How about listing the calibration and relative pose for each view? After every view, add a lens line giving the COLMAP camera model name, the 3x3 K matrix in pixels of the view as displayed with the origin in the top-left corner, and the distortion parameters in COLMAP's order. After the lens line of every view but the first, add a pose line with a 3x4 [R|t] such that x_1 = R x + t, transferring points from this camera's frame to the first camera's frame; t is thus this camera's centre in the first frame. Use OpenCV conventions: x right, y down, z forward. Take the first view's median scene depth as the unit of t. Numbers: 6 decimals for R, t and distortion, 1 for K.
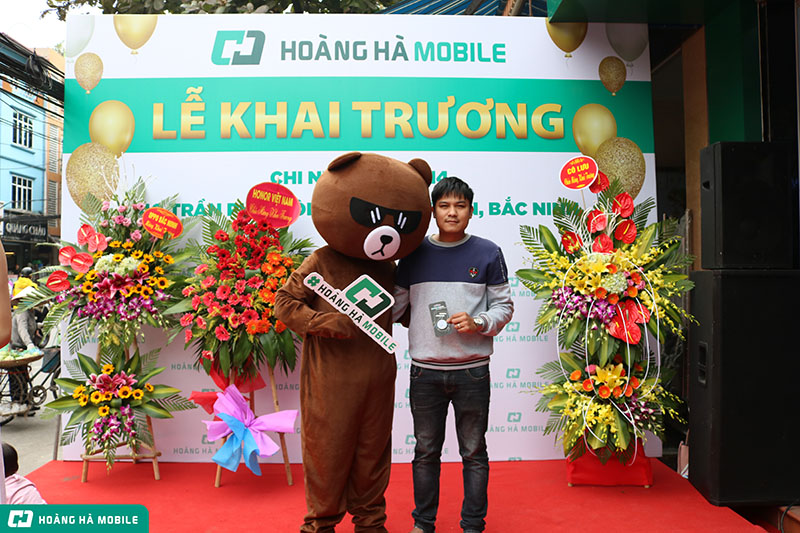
lens RADIAL K [[688.5, 0, 401.9], [0, 688.5, 269.2], [0, 0, 1]] dist [-0.127165, 0.071003]
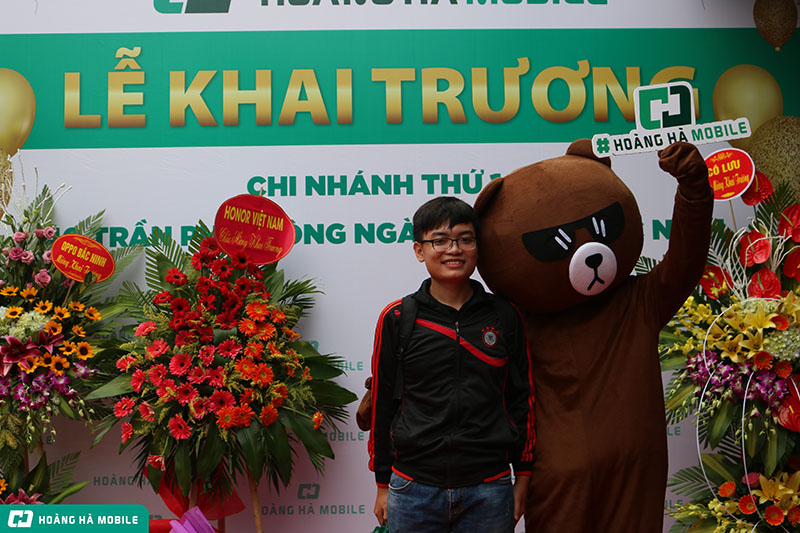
lens RADIAL K [[1112.7, 0, 403.7], [0, 1112.7, 268.5], [0, 0, 1]] dist [-0.037309, 0.000000]
pose [[0.999757, -0.010519, -0.019361, -0.025794], [0.009662, 0.998992, -0.043846, -0.008674], [0.019802, 0.043648, 0.998851, -0.054847]]
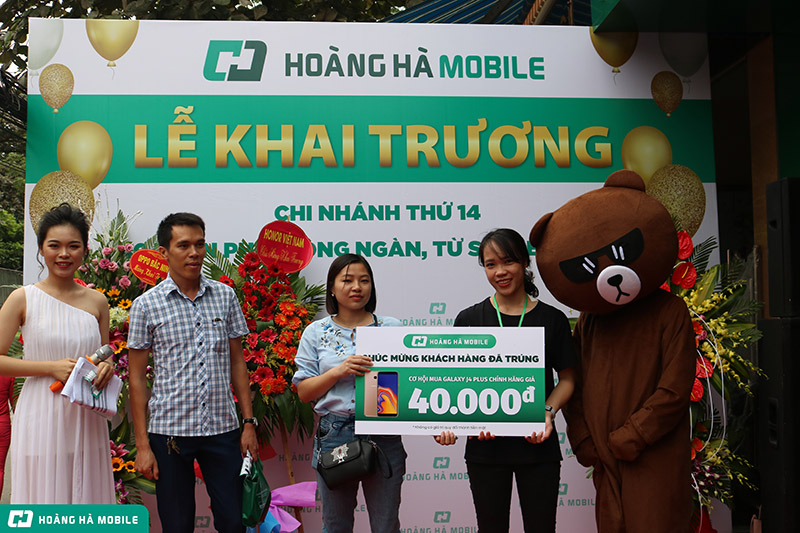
lens RADIAL K [[981.0, 0, 402.3], [0, 981.0, 268.7], [0, 0, 1]] dist [-0.067282, 0.000000]
pose [[0.999132, -0.004746, 0.041396, -0.090119], [0.006481, 0.999102, -0.041864, -0.012220], [-0.041160, 0.042096, 0.998265, -0.253912]]
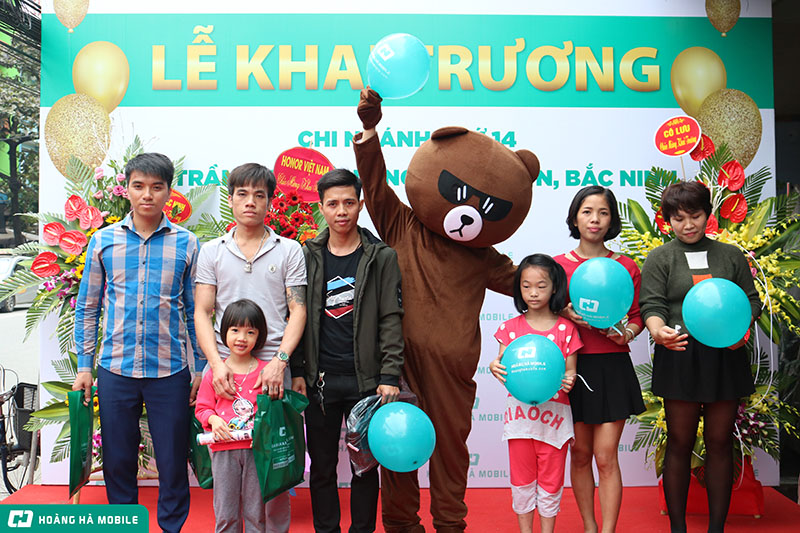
lens RADIAL K [[984.5, 0, 399.1], [0, 984.5, 273.0], [0, 0, 1]] dist [-0.061590, 0.000000]
pose [[0.999692, 0.005699, -0.024167, -0.045901], [-0.005042, 0.999618, 0.027181, -0.006729], [0.024312, -0.027051, 0.999338, -0.189355]]
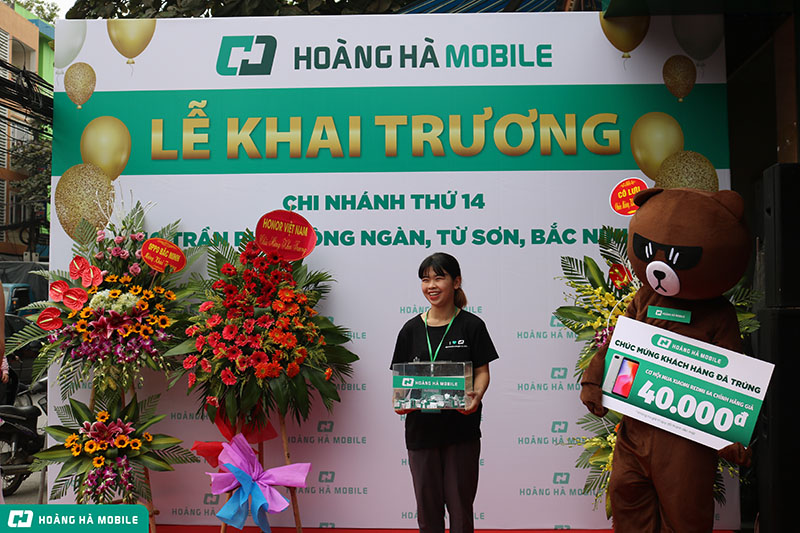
lens RADIAL K [[984.5, 0, 394.9], [0, 984.5, 269.4], [0, 0, 1]] dist [-0.061590, 0.000000]
pose [[0.996119, -0.002051, -0.087994, 0.069834], [-0.000528, 0.999571, -0.029277, -0.011041], [0.088017, 0.029210, 0.995691, -0.276710]]
